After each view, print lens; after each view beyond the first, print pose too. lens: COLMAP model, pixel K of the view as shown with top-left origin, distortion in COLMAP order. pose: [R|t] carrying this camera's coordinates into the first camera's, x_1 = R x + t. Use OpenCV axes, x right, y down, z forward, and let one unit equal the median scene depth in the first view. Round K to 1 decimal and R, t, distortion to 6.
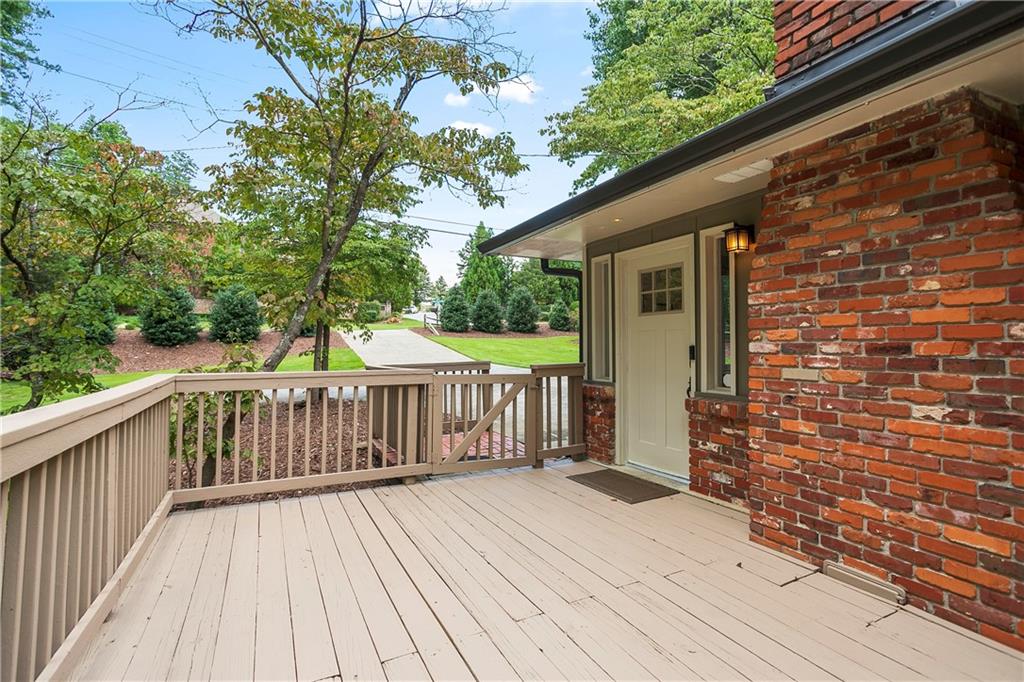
lens RADIAL K [[460.3, 0, 516.6], [0, 460.3, 322.8], [0, 0, 1]] dist [-0.058274, 0.022572]
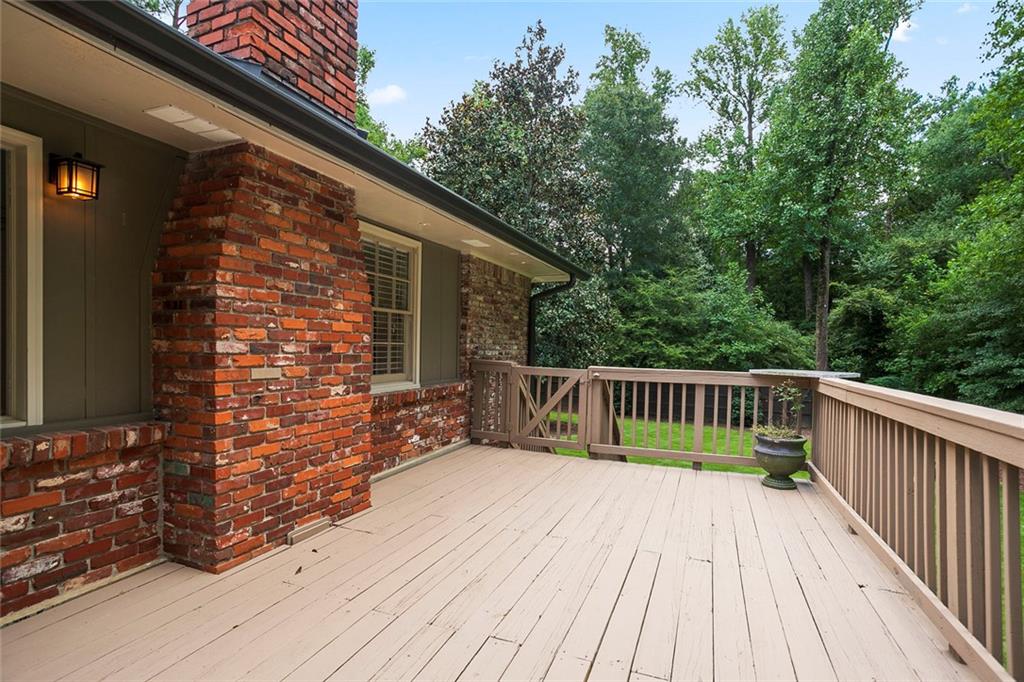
lens RADIAL K [[481.2, 0, 511.5], [0, 481.2, 345.2], [0, 0, 1]] dist [-0.061841, 0.027629]
pose [[-0.630788, -0.003983, 0.775945, -0.564292], [-0.050656, 0.998065, -0.036057, 0.061398], [-0.774300, -0.062051, -0.629770, 1.267639]]
